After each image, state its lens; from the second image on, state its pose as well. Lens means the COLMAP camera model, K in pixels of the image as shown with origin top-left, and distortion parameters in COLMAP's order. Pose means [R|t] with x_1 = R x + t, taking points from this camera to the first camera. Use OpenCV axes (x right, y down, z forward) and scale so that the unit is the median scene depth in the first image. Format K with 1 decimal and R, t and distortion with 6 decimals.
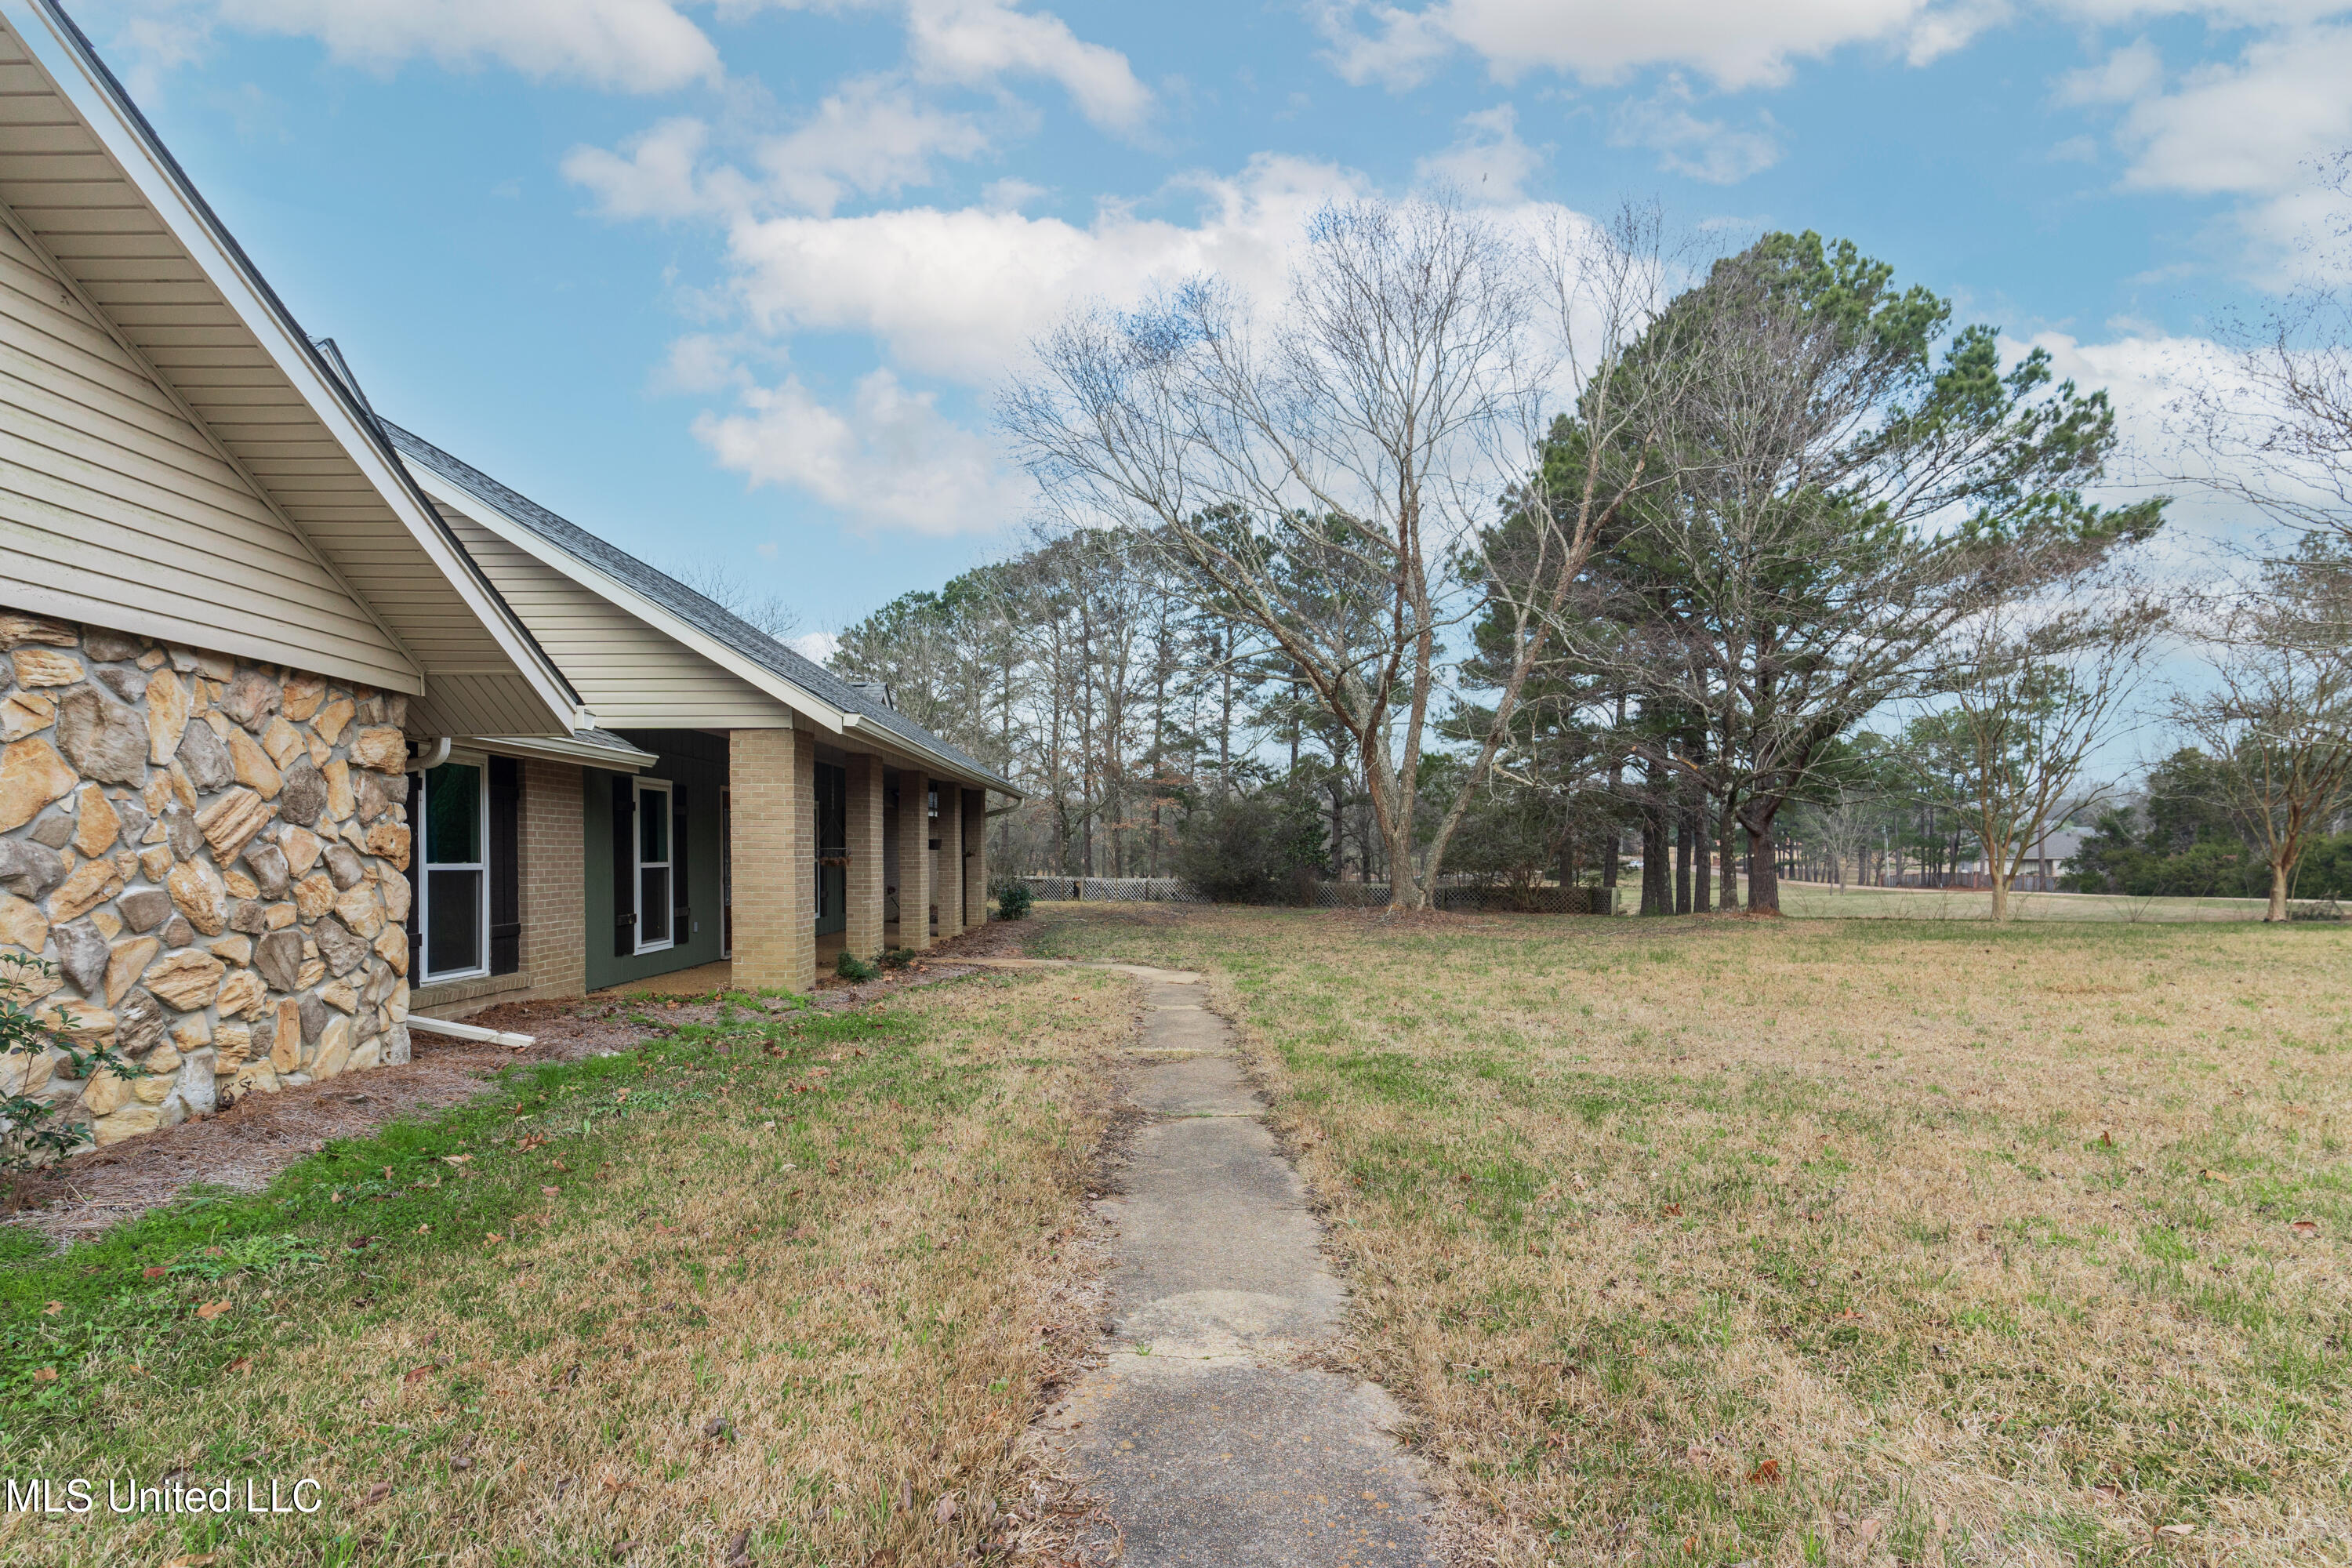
lens RADIAL K [[1139.5, 0, 1163.9], [0, 1139.5, 889.6], [0, 0, 1]] dist [-0.000774, 0.002401]
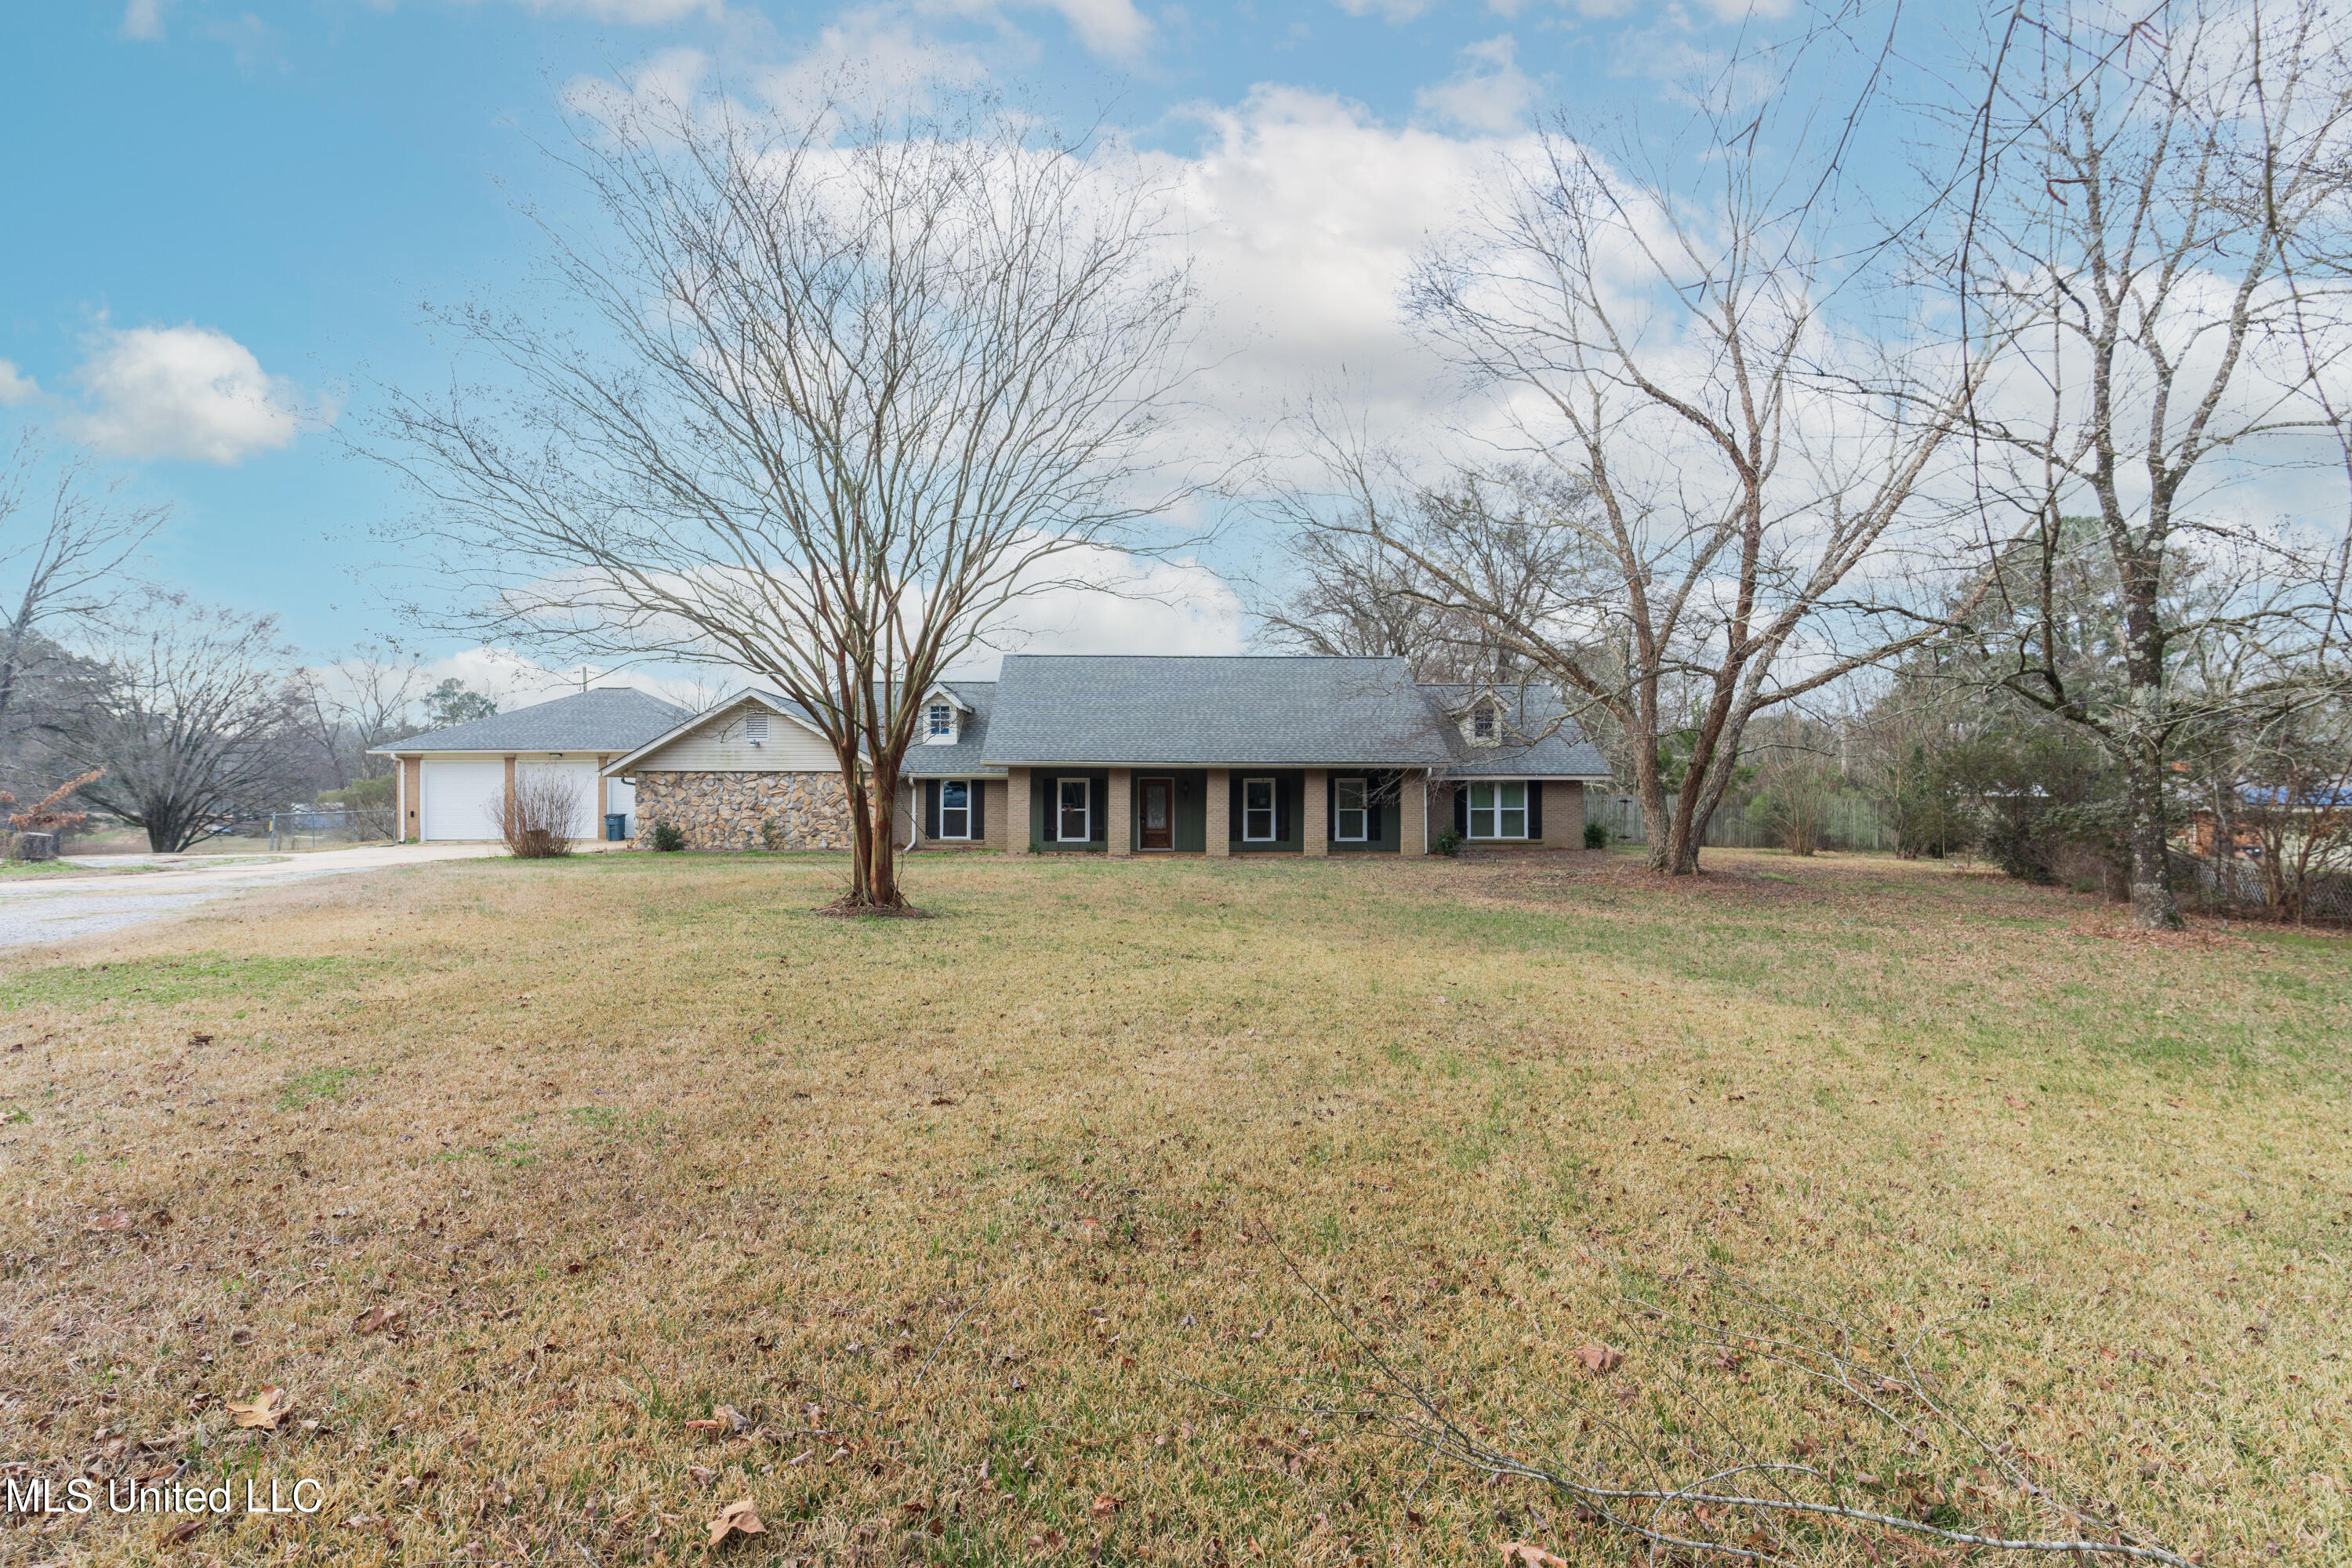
lens RADIAL K [[1139.5, 0, 1160.3], [0, 1139.5, 792.0], [0, 0, 1]] dist [-0.000774, 0.002401]
pose [[0.014065, -0.005600, -0.999885, 3.536305], [-0.034253, 0.999395, -0.006079, -0.084249], [0.999314, 0.034335, 0.013865, 1.837863]]
